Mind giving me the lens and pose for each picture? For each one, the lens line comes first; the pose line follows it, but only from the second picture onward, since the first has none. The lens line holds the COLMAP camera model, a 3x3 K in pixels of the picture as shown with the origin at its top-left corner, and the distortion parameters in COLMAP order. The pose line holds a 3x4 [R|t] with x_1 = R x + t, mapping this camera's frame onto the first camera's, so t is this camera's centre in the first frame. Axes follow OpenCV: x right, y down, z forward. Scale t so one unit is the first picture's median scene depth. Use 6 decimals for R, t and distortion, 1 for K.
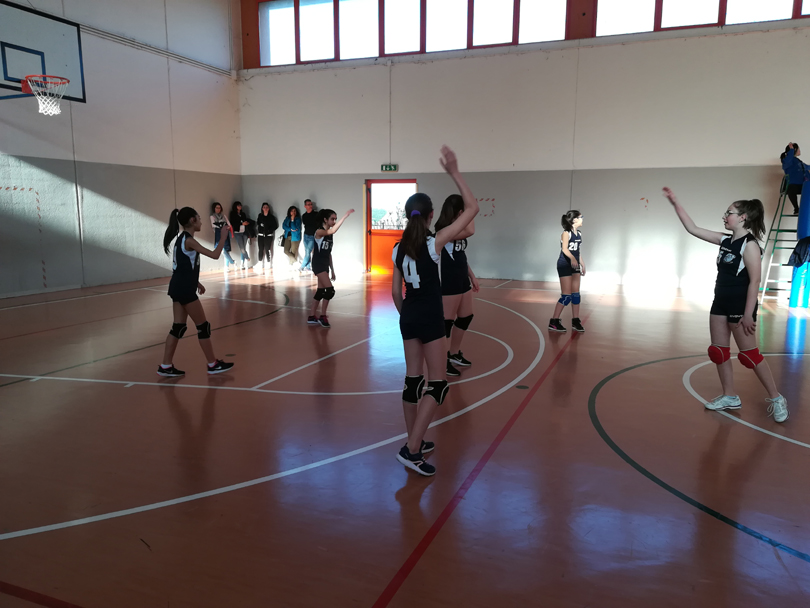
lens RADIAL K [[642.3, 0, 405.0], [0, 642.3, 304.0], [0, 0, 1]] dist [0.083270, -0.097551]
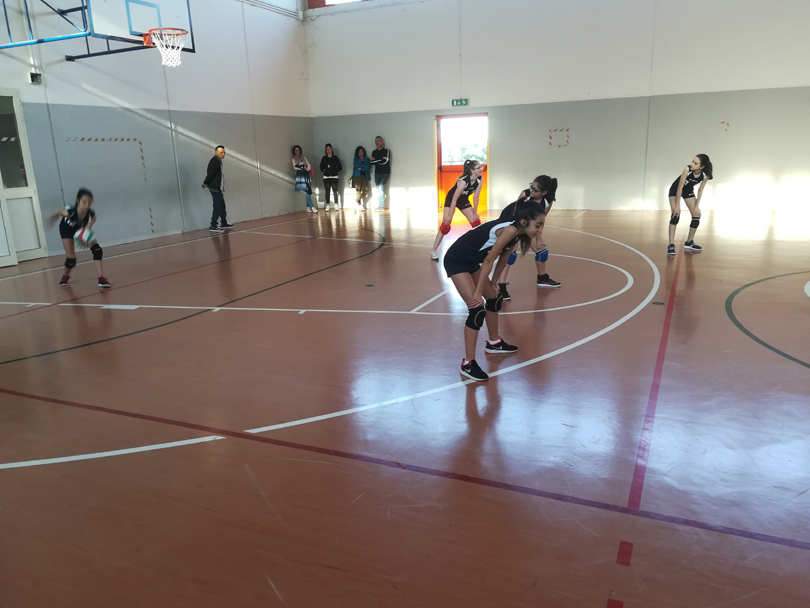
lens RADIAL K [[646.0, 0, 405.0], [0, 646.0, 304.0], [0, 0, 1]] dist [0.064853, -0.081315]
pose [[0.998331, -0.031197, -0.048592, -0.098710], [0.035525, 0.995225, 0.090918, 0.008178], [0.045524, -0.092493, 0.994672, -0.054824]]
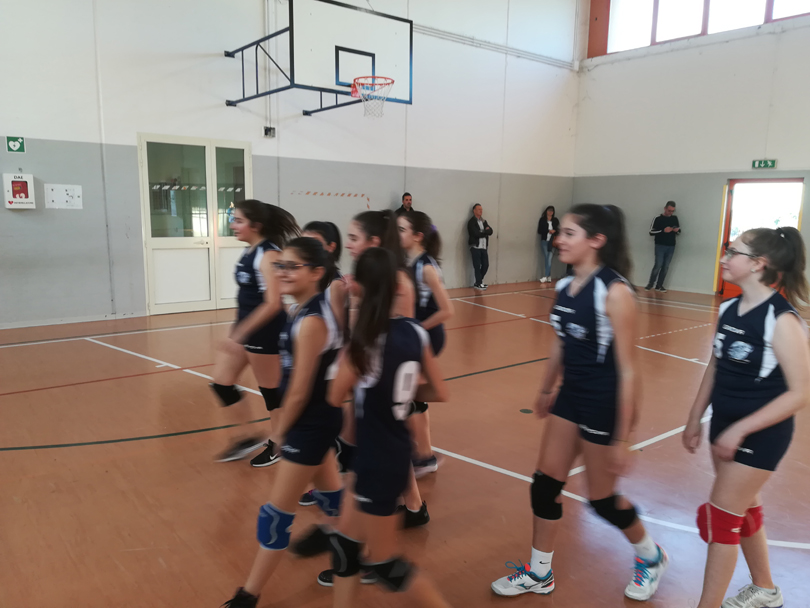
lens RADIAL K [[642.3, 0, 405.0], [0, 642.3, 304.0], [0, 0, 1]] dist [0.083270, -0.097551]
pose [[0.877536, 0.082666, -0.472332, -0.026142], [-0.083358, 0.996329, 0.019505, -0.032308], [0.472210, 0.022256, 0.881205, 0.150506]]
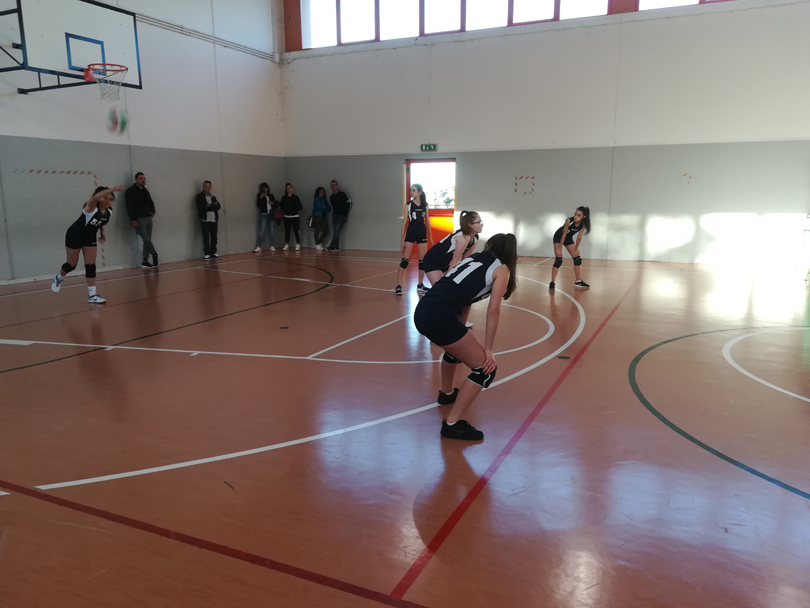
lens RADIAL K [[642.3, 0, 405.0], [0, 642.3, 304.0], [0, 0, 1]] dist [0.083270, -0.097551]
pose [[0.998465, -0.001238, -0.055369, -0.008627], [0.002870, 0.999563, 0.029411, 0.005950], [0.055308, -0.029525, 0.998033, -0.027608]]
